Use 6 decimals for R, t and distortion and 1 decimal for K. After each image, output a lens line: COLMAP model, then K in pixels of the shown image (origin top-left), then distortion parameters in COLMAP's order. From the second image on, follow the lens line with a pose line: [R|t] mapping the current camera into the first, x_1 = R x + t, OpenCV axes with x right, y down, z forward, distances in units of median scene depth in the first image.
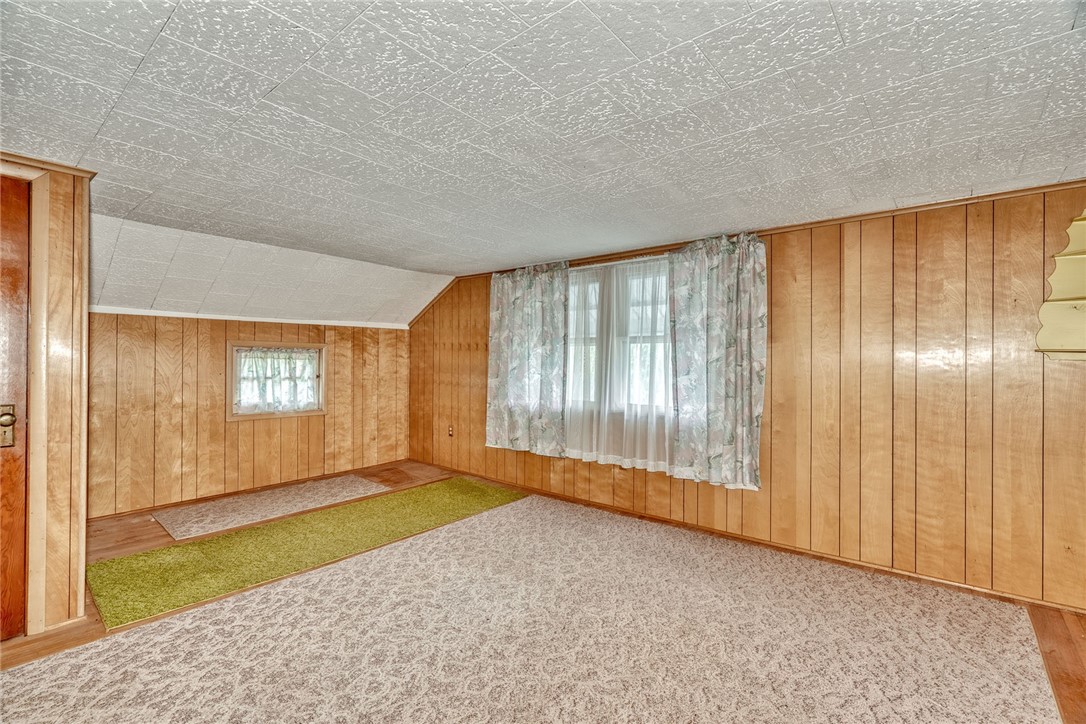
lens RADIAL K [[494.1, 0, 539.9], [0, 494.1, 364.7], [0, 0, 1]] dist [-0.002612, 0.002055]
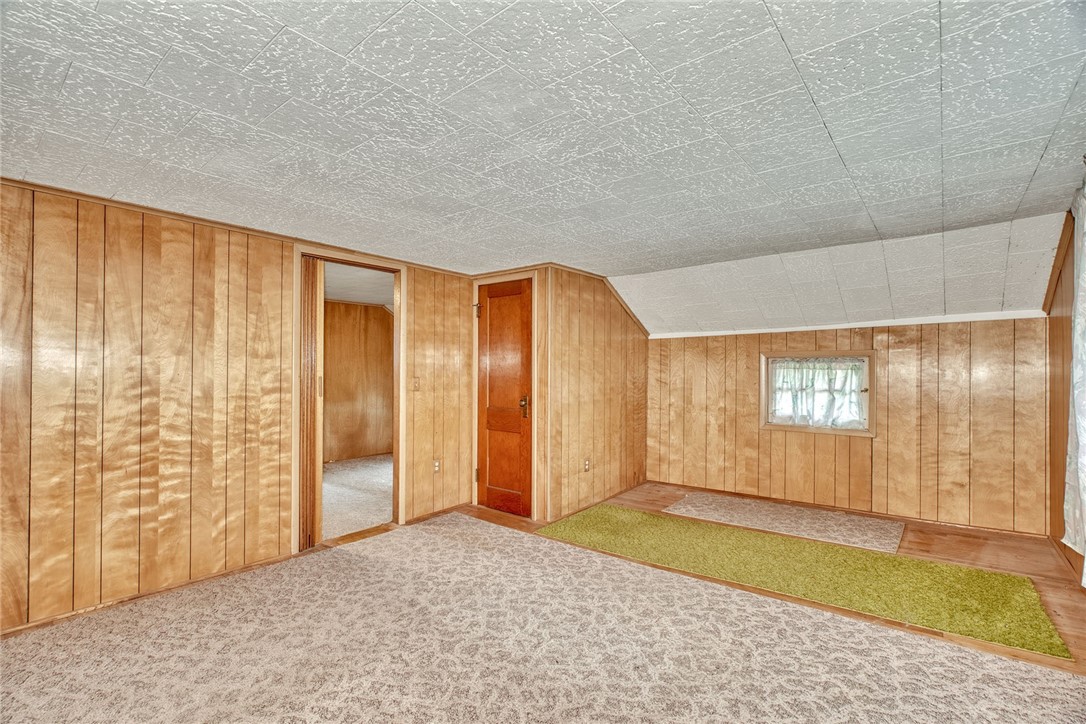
lens RADIAL K [[494.1, 0, 538.2], [0, 494.1, 362.8], [0, 0, 1]] dist [-0.002612, 0.002055]
pose [[0.000071, -0.020129, -0.999797, 0.512084], [-0.002234, 0.999795, -0.020129, -0.005101], [0.999998, 0.002235, 0.000026, 0.616704]]
